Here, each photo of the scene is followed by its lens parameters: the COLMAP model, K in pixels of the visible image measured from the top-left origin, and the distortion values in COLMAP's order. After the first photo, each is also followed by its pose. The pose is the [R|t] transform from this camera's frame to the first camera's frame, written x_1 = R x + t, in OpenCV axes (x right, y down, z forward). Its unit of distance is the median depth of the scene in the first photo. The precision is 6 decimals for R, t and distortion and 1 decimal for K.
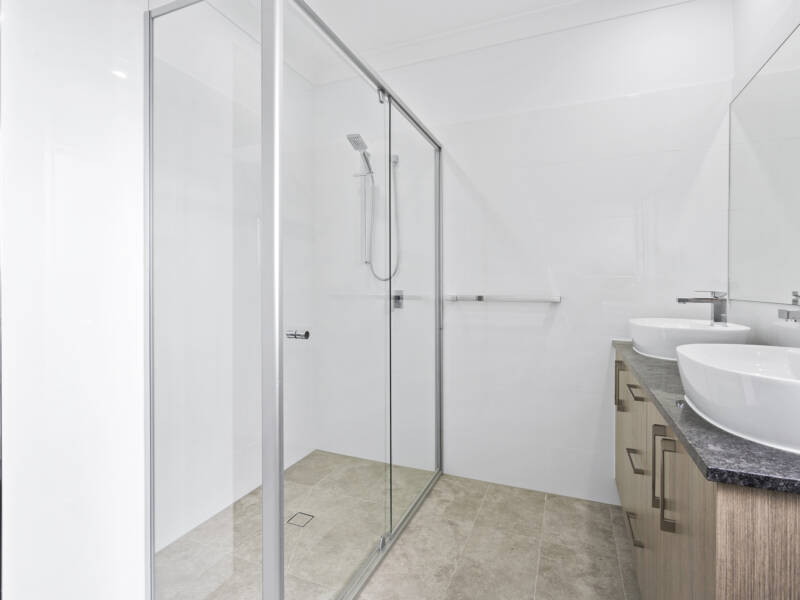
lens RADIAL K [[407.0, 0, 401.6], [0, 407.0, 298.8], [0, 0, 1]] dist [0.002886, 0.000198]
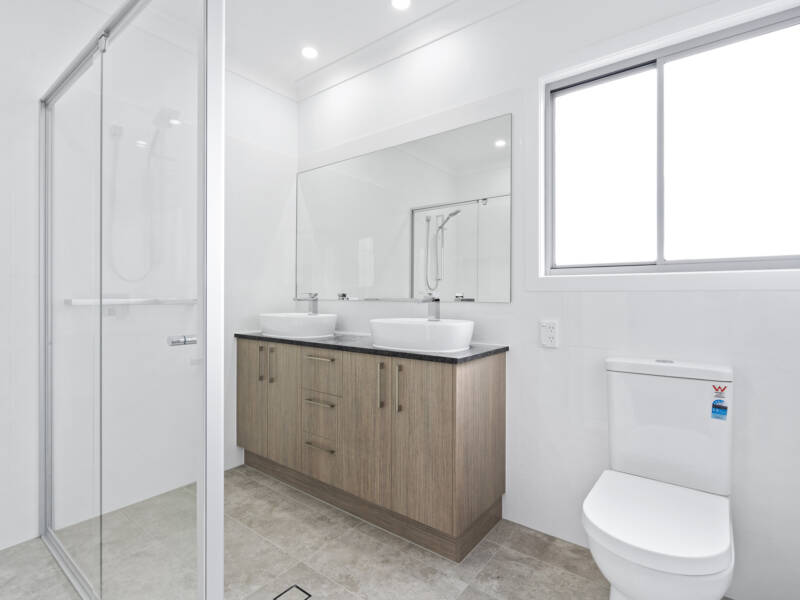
lens RADIAL K [[407.0, 0, 400.6], [0, 407.0, 295.6], [0, 0, 1]] dist [0.002886, 0.000198]
pose [[0.260754, -0.004974, 0.965393, -0.664655], [0.018060, 0.999837, 0.000273, -0.005695], [-0.965236, 0.017364, 0.260801, 0.228940]]
